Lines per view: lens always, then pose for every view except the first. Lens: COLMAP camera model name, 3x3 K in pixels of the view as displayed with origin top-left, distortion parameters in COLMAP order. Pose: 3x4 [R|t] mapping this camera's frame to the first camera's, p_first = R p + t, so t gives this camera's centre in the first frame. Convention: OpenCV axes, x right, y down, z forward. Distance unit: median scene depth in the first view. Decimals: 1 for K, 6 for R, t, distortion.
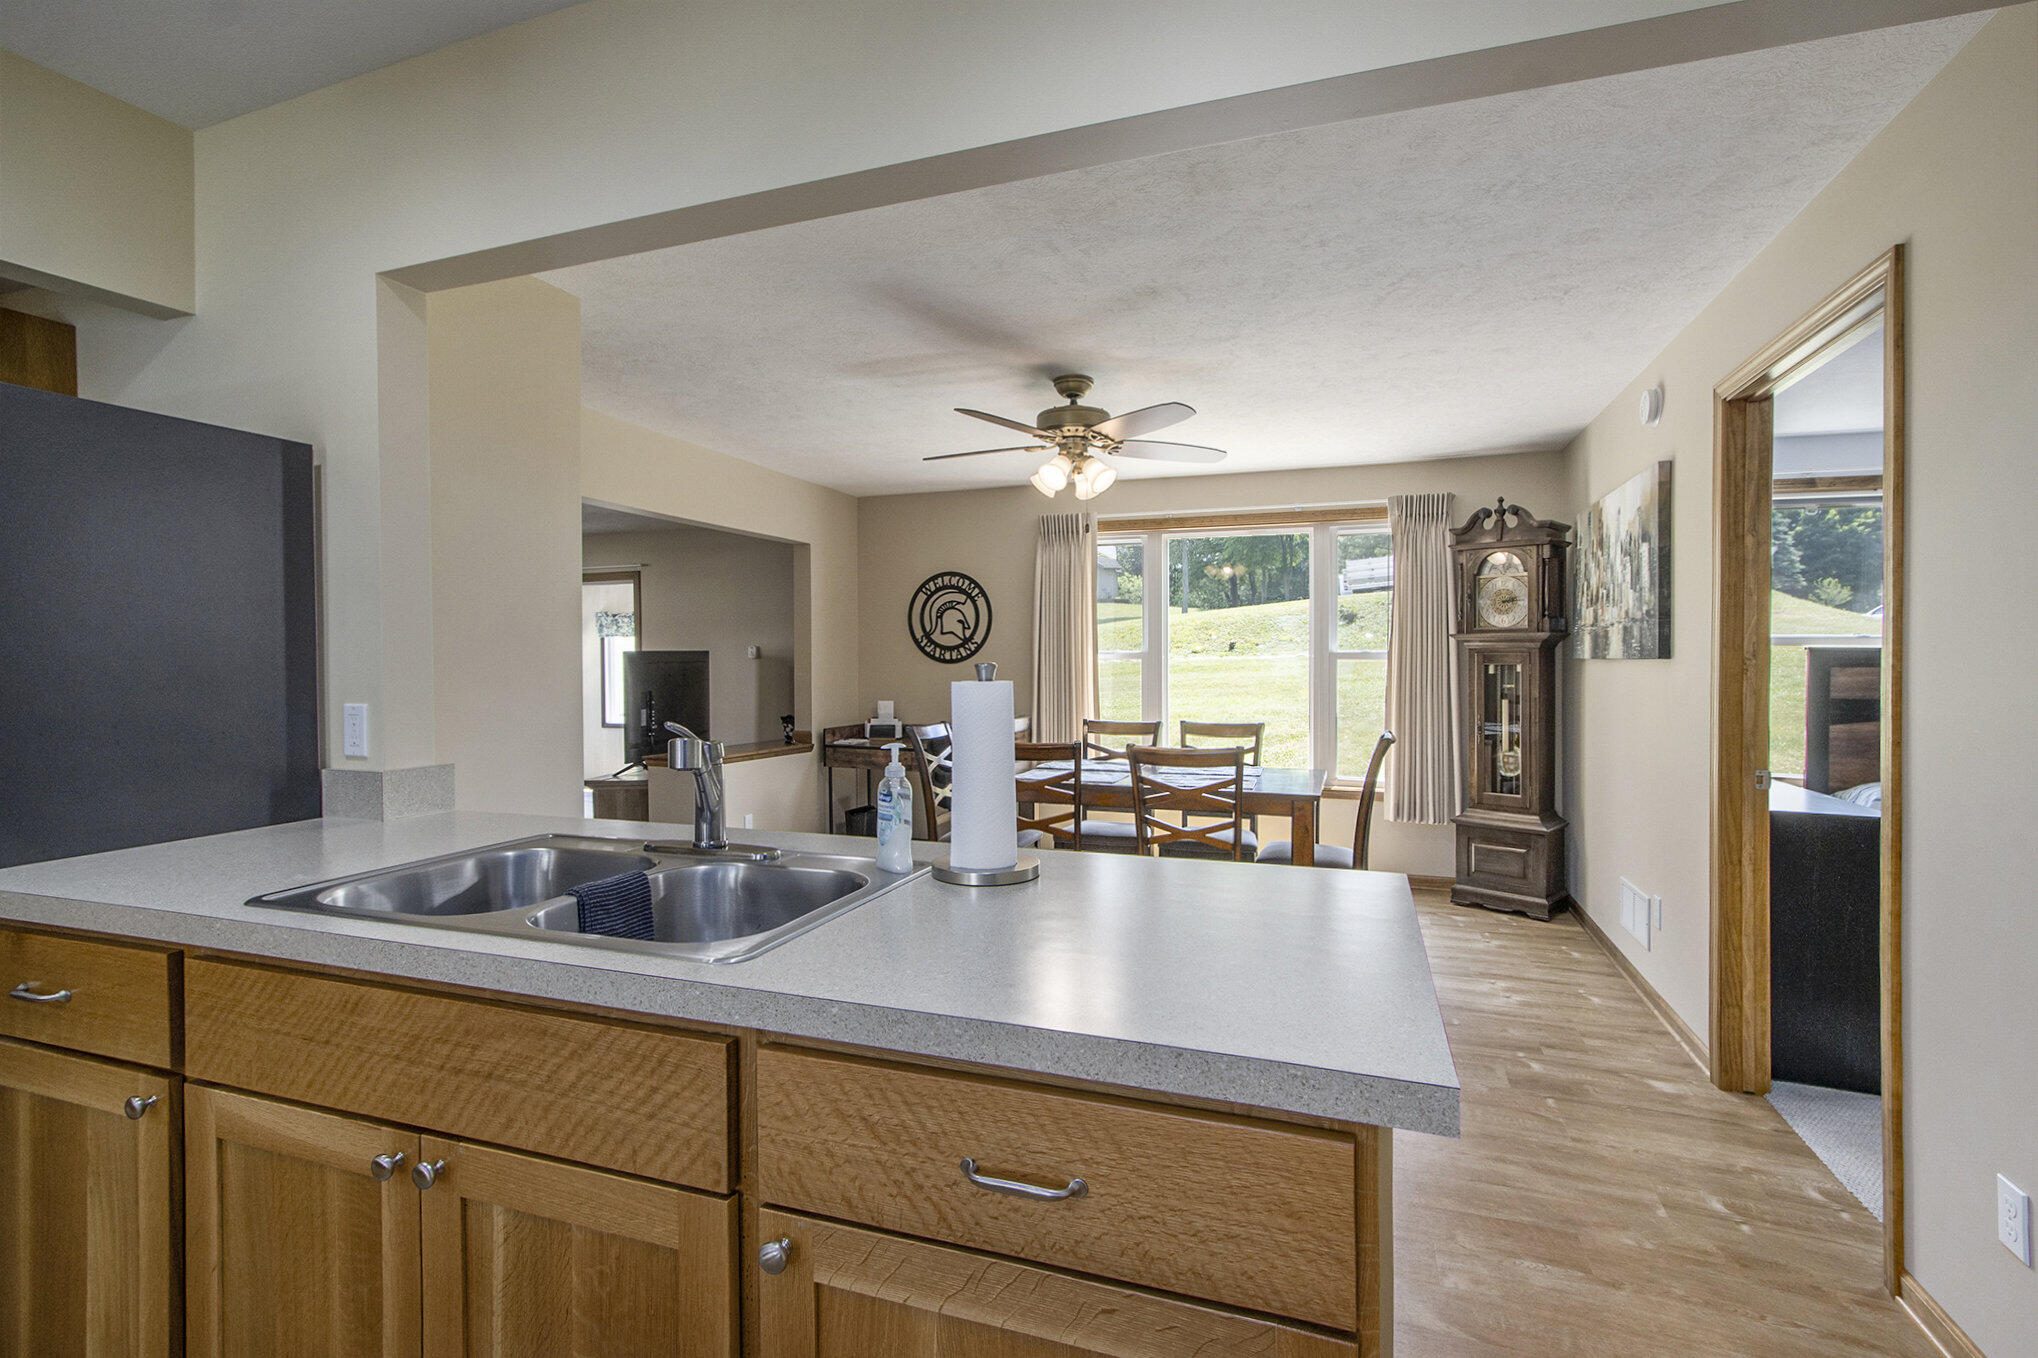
lens RADIAL K [[948.9, 0, 1002.8], [0, 948.9, 679.7], [0, 0, 1]] dist [-0.011803, 0.001446]
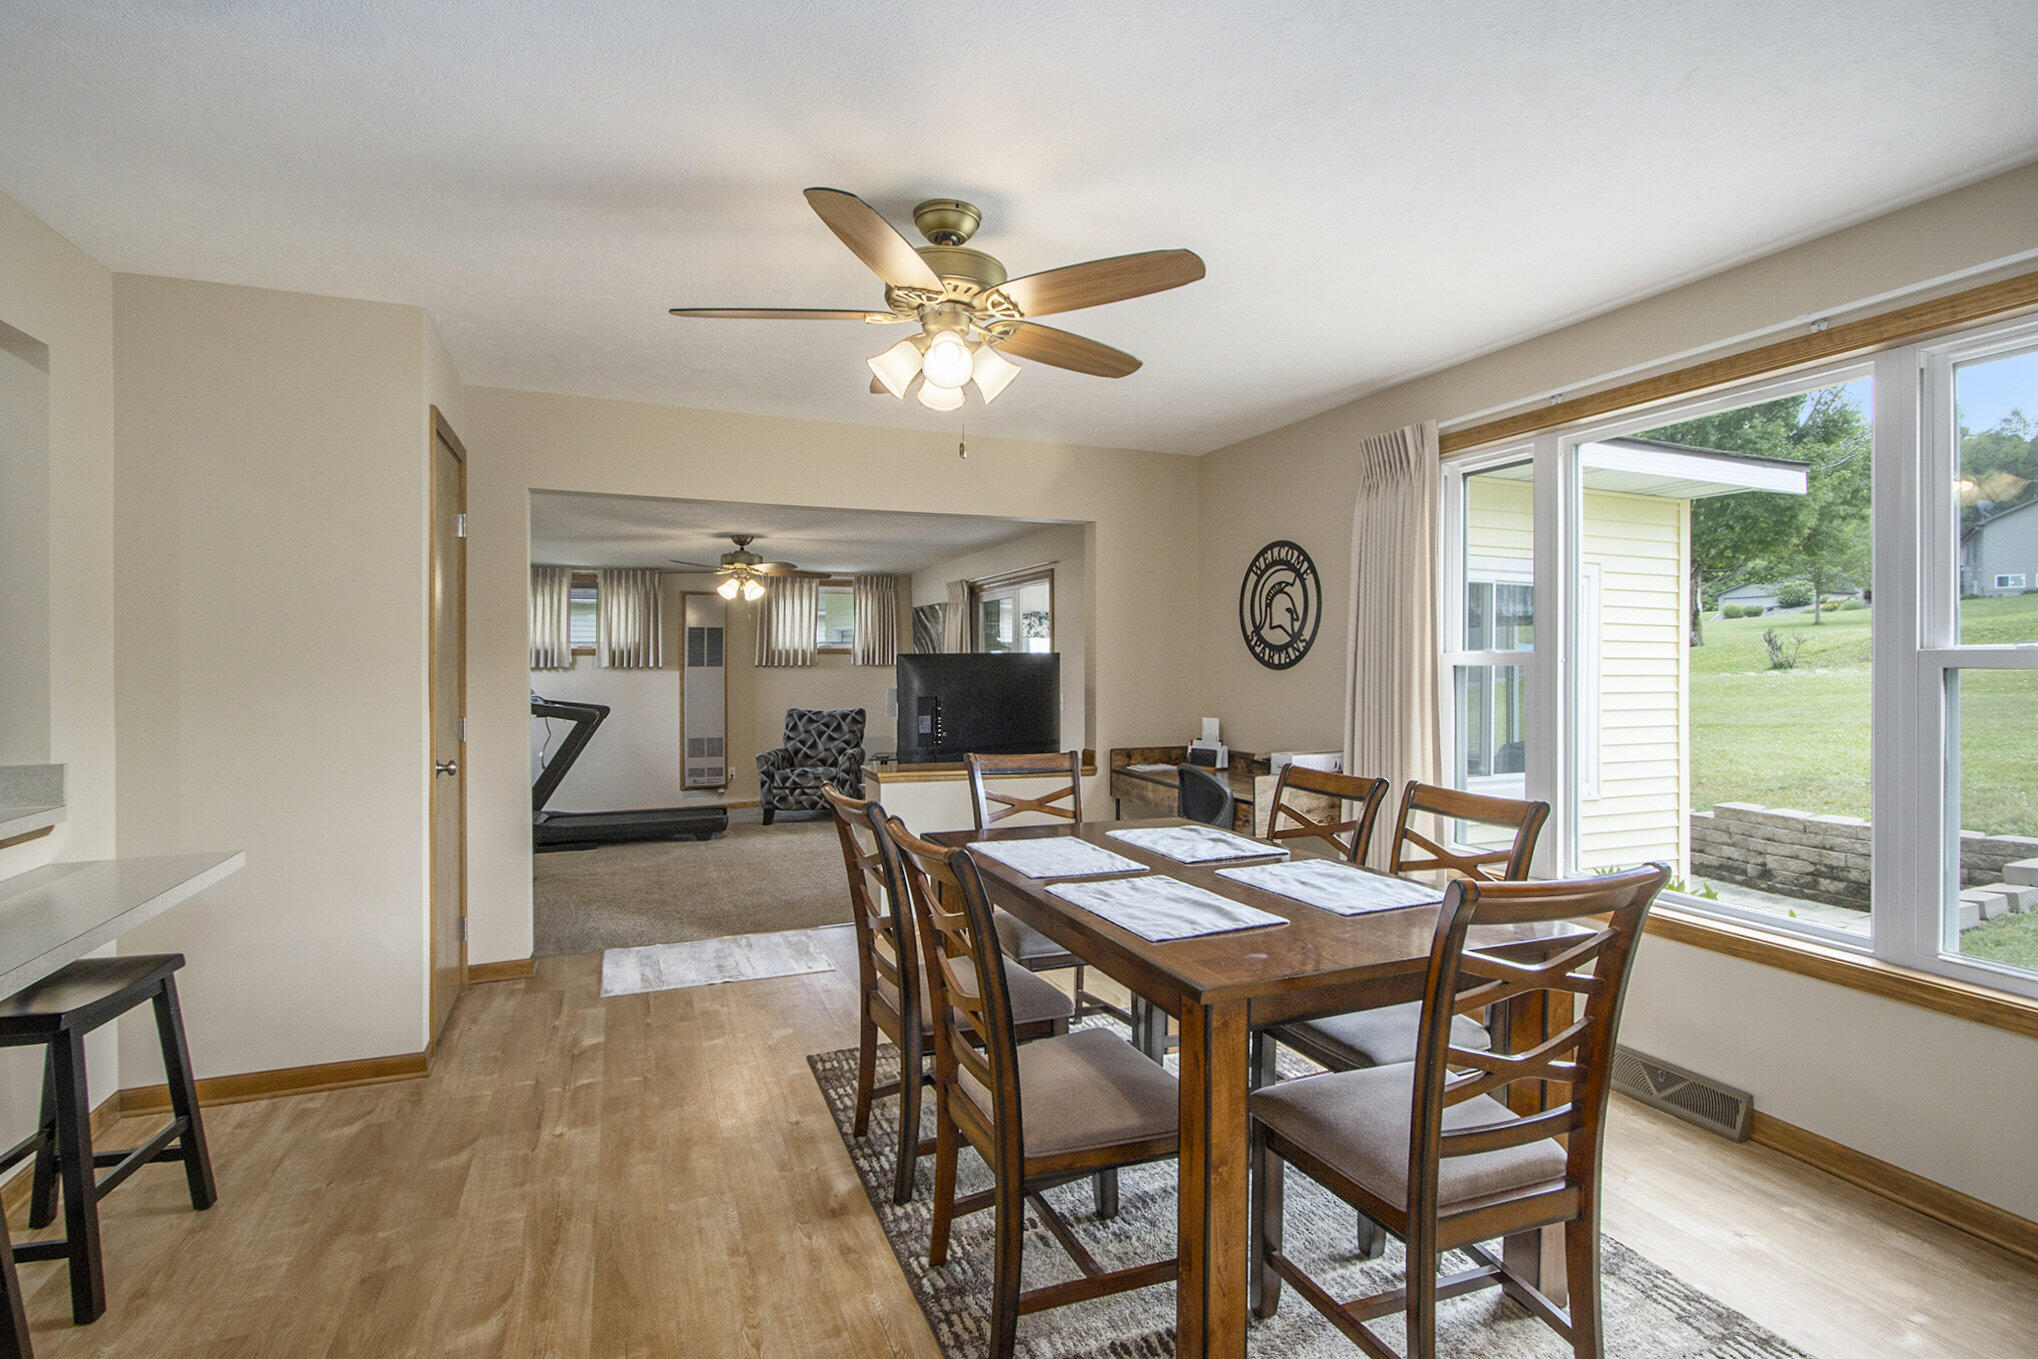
lens RADIAL K [[948.9, 0, 1021.2], [0, 948.9, 669.1], [0, 0, 1]] dist [-0.011803, 0.001446]
pose [[0.691686, 0.008589, -0.722148, 0.529867], [-0.019483, 0.999787, -0.006771, -0.014257], [0.721936, 0.018753, 0.691706, 0.595592]]
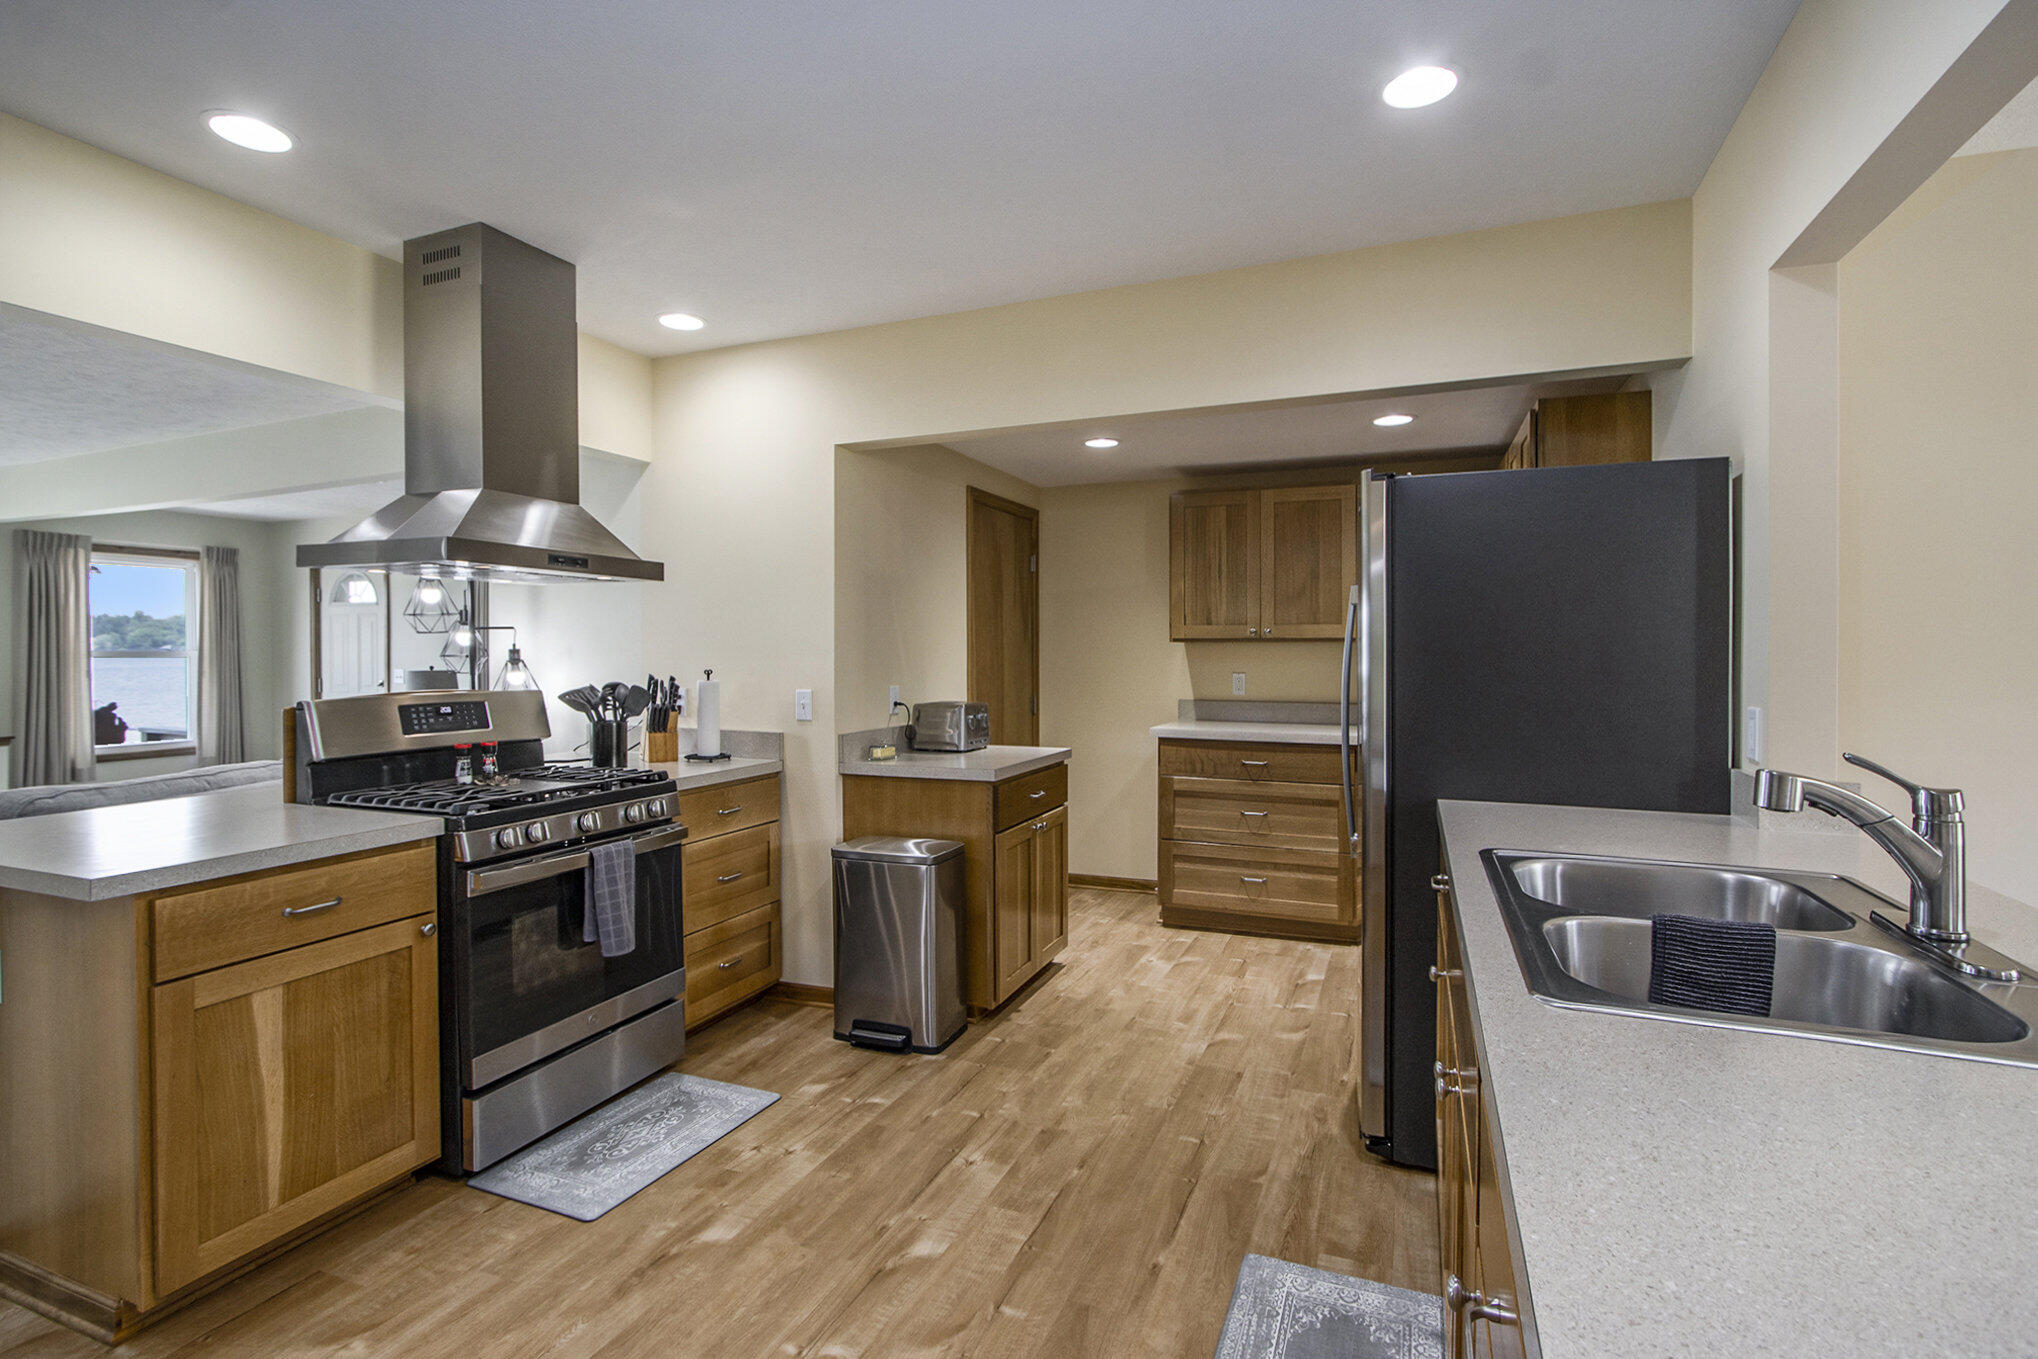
lens RADIAL K [[948.9, 0, 1034.5], [0, 948.9, 671.5], [0, 0, 1]] dist [-0.011803, 0.001446]
pose [[-0.021580, 0.023326, -0.999495, 0.182966], [-0.019949, 0.999519, 0.023757, -0.011896], [0.999568, 0.020452, -0.021105, 0.140838]]
